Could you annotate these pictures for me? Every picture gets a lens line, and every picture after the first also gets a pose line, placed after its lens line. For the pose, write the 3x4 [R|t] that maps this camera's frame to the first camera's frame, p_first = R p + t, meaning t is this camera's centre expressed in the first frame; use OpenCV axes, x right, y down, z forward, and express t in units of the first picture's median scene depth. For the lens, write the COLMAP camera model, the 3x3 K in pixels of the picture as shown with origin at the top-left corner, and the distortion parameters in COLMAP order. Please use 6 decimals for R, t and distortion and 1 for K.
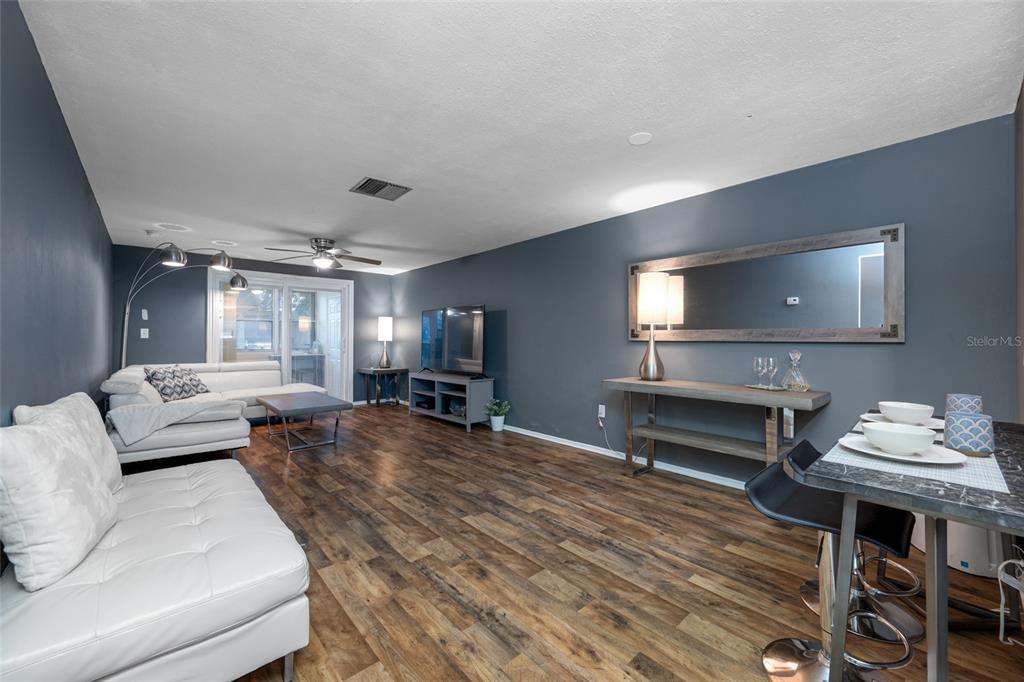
lens RADIAL K [[407.1, 0, 512.6], [0, 407.1, 340.7], [0, 0, 1]] dist [-0.009608, -0.000505]
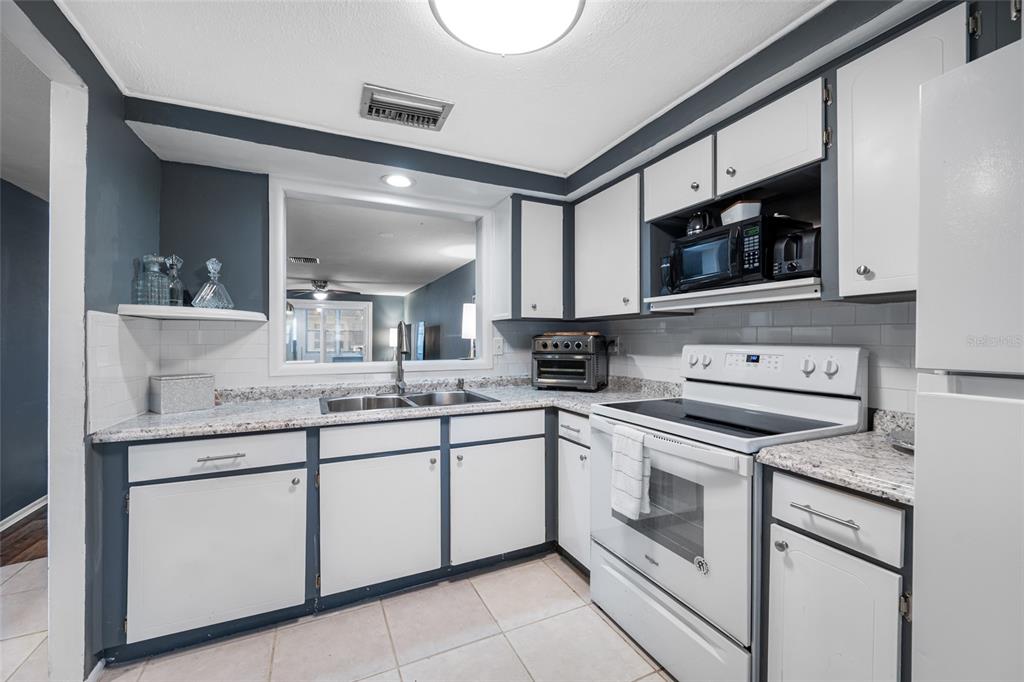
lens RADIAL K [[407.1, 0, 515.9], [0, 407.1, 340.2], [0, 0, 1]] dist [-0.009608, -0.000505]
pose [[0.961941, -0.001333, -0.273254, 0.538925], [0.000631, 0.999996, -0.002659, -0.019004], [0.273256, 0.002386, 0.961938, -0.216862]]
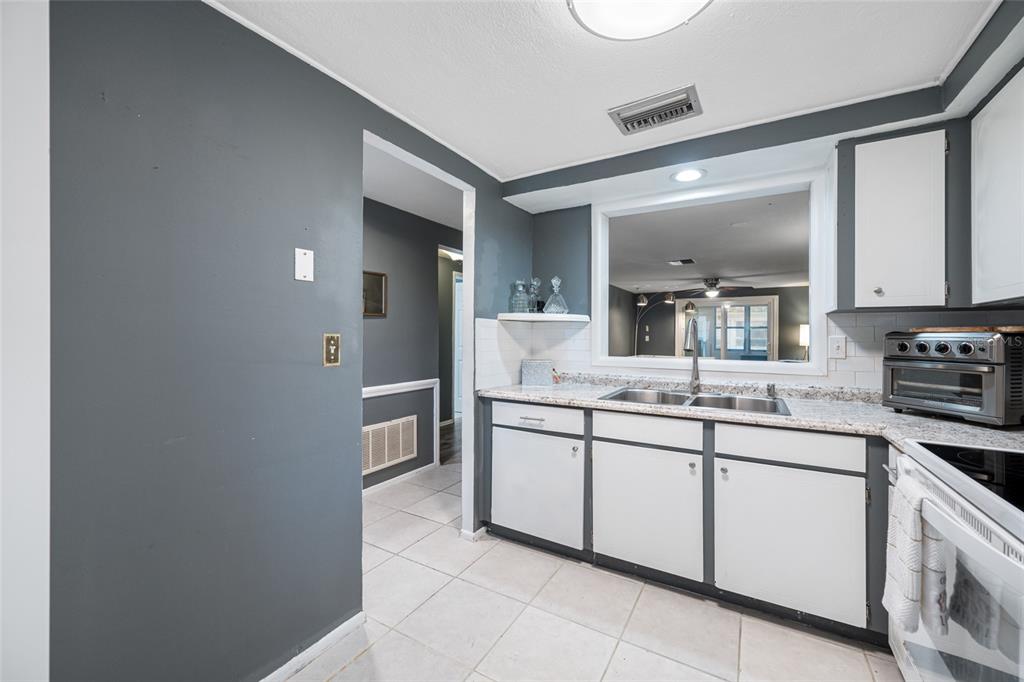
lens RADIAL K [[407.1, 0, 515.4], [0, 407.1, 337.4], [0, 0, 1]] dist [-0.009608, -0.000505]
pose [[0.308734, 0.005809, -0.951131, 0.633058], [-0.011251, 0.999934, 0.002455, -0.019308], [0.951082, 0.009943, 0.308779, -0.149044]]
